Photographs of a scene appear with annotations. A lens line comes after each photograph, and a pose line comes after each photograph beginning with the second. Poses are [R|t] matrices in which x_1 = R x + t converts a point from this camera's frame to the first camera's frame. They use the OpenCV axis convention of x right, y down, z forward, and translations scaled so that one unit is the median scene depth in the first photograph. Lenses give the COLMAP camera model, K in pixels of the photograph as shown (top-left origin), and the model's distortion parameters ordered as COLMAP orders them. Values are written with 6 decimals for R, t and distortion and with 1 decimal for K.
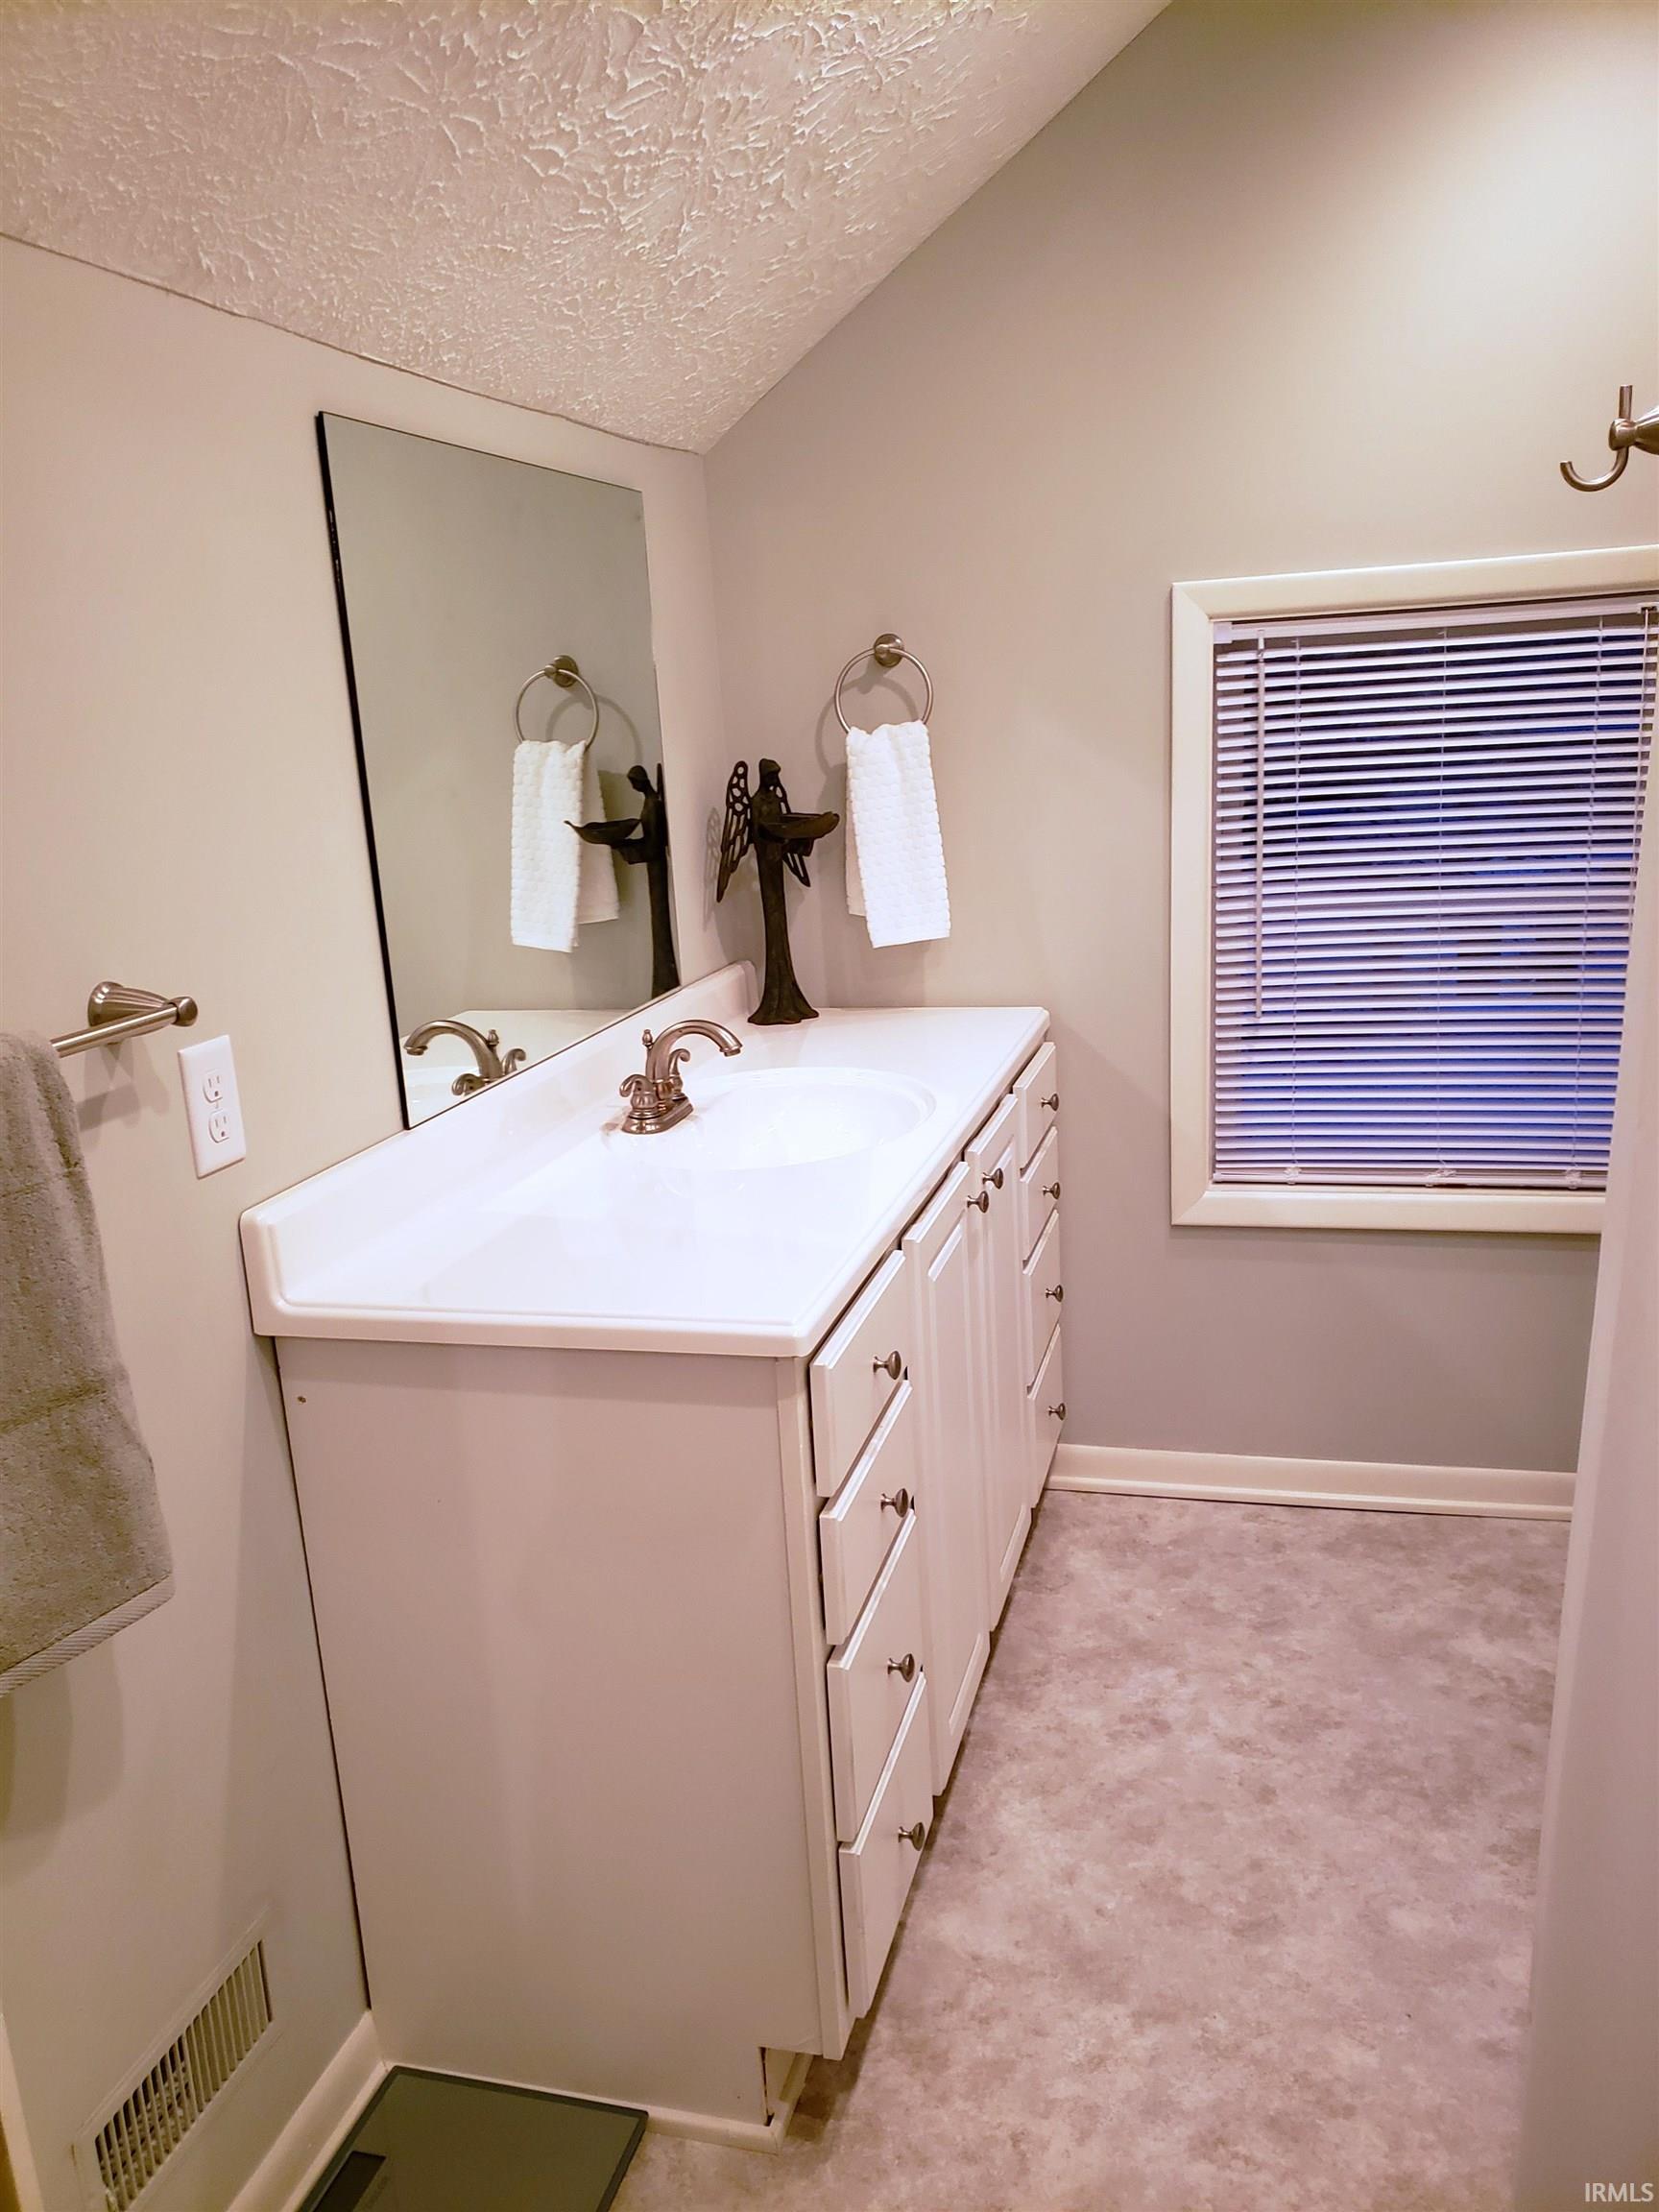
lens RADIAL K [[1688.1, 0, 829.5], [0, 1688.1, 1106.0], [0, 0, 1]] dist [-0.001307, -0.001734]
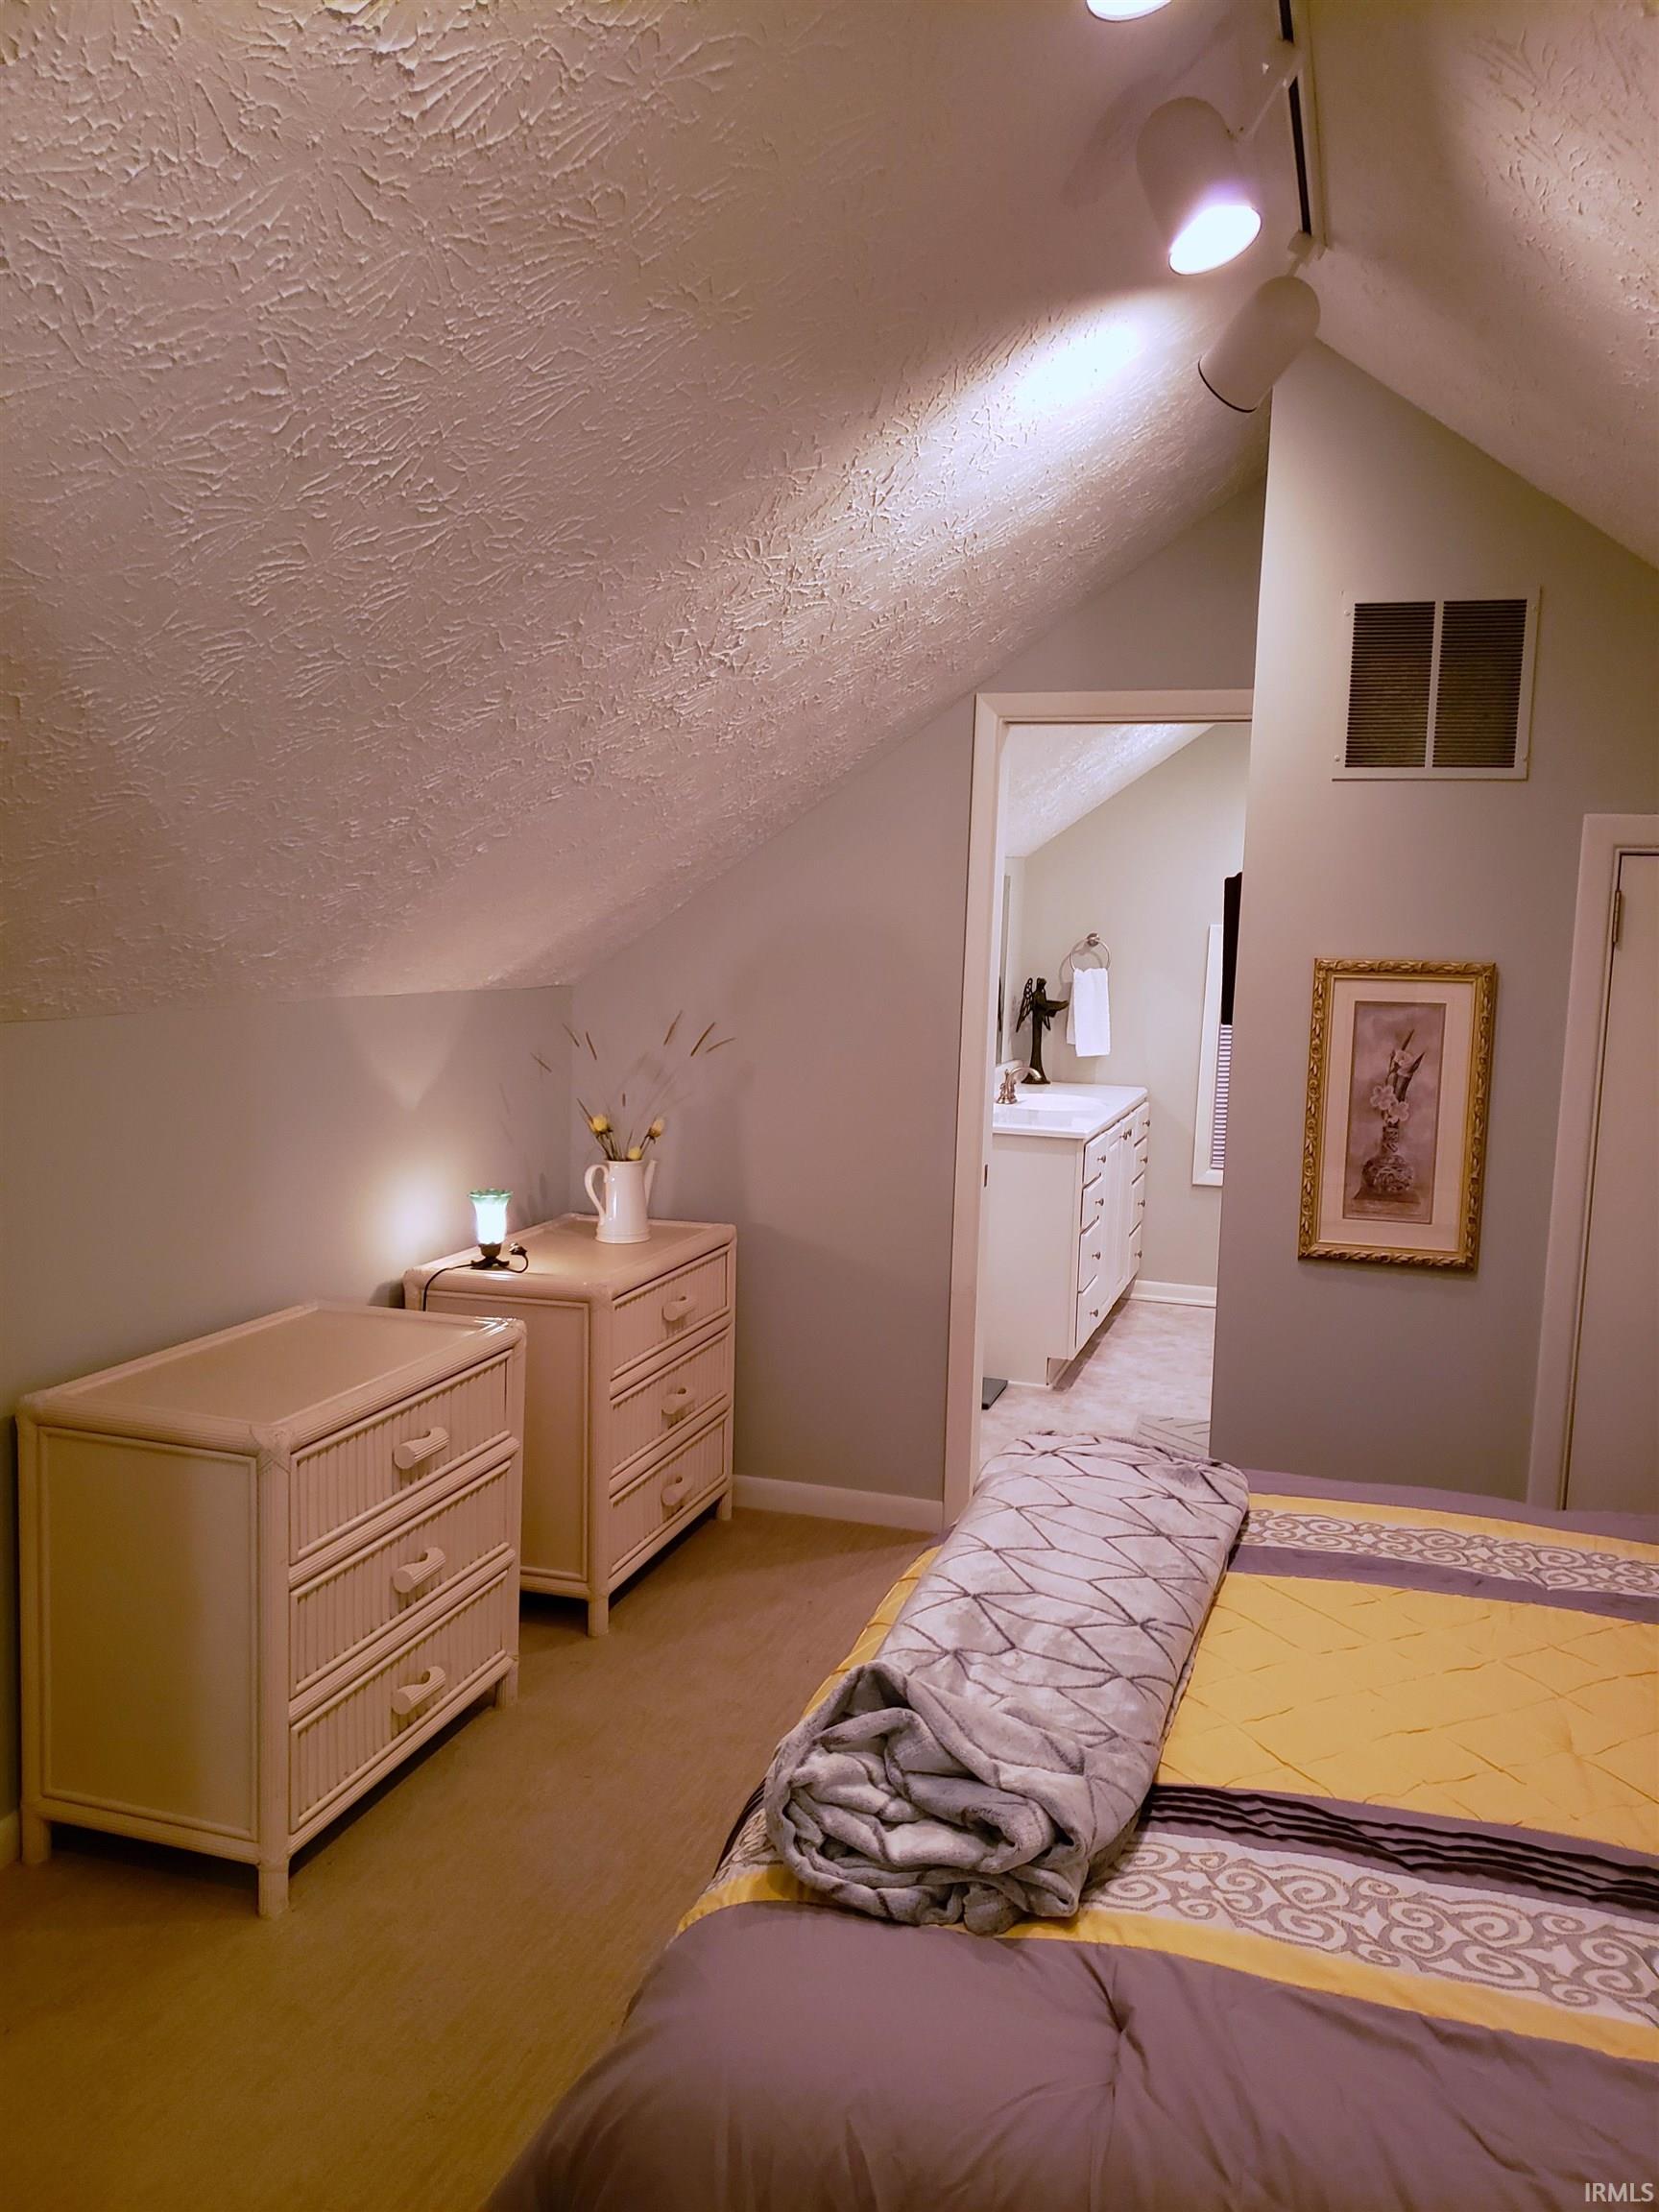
lens RADIAL K [[1688.1, 0, 829.5], [0, 1688.1, 1106.0], [0, 0, 1]] dist [-0.001307, -0.001734]
pose [[0.995383, 0.091017, -0.030478, -0.253477], [-0.094068, 0.988159, -0.121216, 0.311692], [0.019084, 0.123523, 0.992158, -1.449480]]
